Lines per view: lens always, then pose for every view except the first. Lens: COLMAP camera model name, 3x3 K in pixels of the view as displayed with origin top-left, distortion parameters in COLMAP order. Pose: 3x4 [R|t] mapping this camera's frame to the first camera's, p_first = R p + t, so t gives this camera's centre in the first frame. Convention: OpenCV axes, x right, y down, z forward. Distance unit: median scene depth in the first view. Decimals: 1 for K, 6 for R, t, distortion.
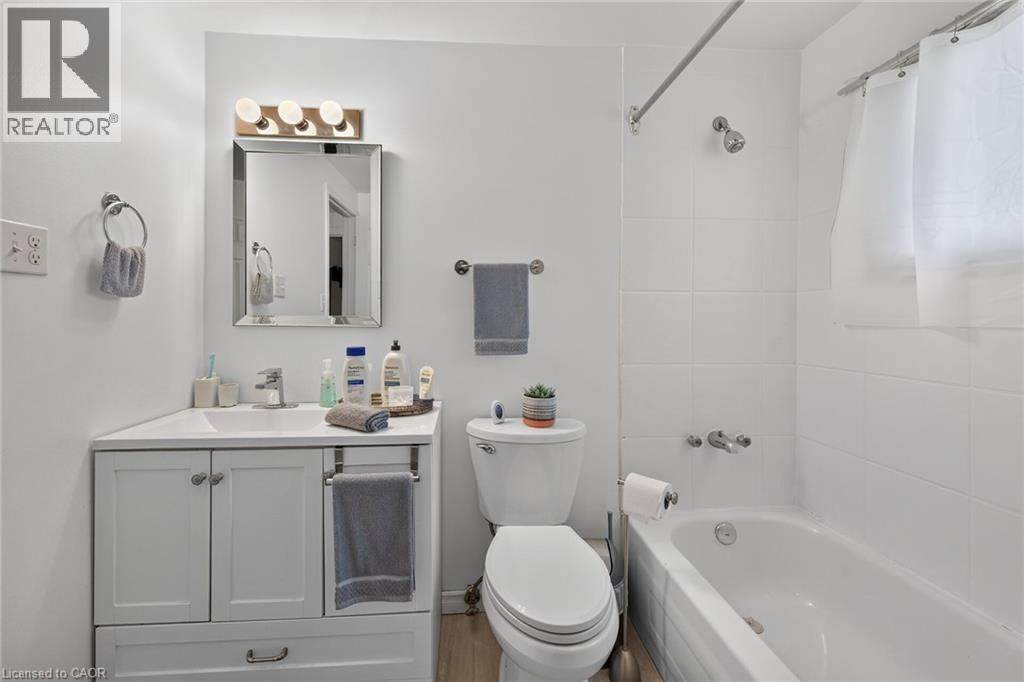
lens RADIAL K [[404.5, 0, 506.2], [0, 404.5, 327.4], [0, 0, 1]] dist [0.000266, -0.001946]
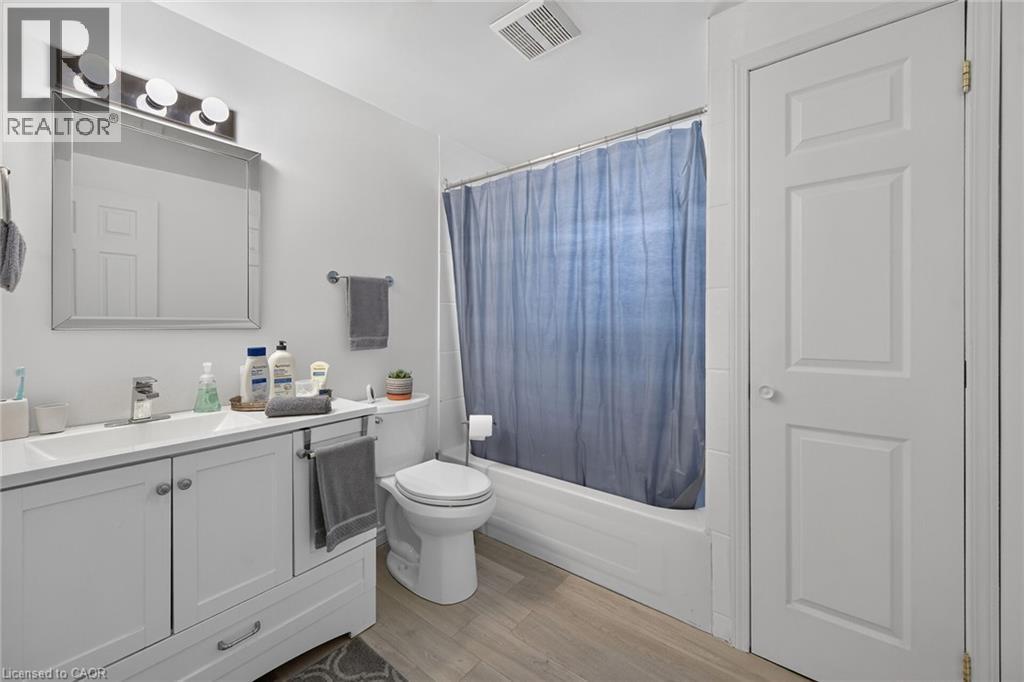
lens RADIAL K [[404.5, 0, 506.2], [0, 404.5, 327.4], [0, 0, 1]] dist [0.000266, -0.001946]
pose [[0.681208, -0.013327, 0.731969, -0.670795], [0.014567, 0.999883, 0.004647, -0.000243], [-0.731945, 0.007497, 0.681322, -0.187495]]
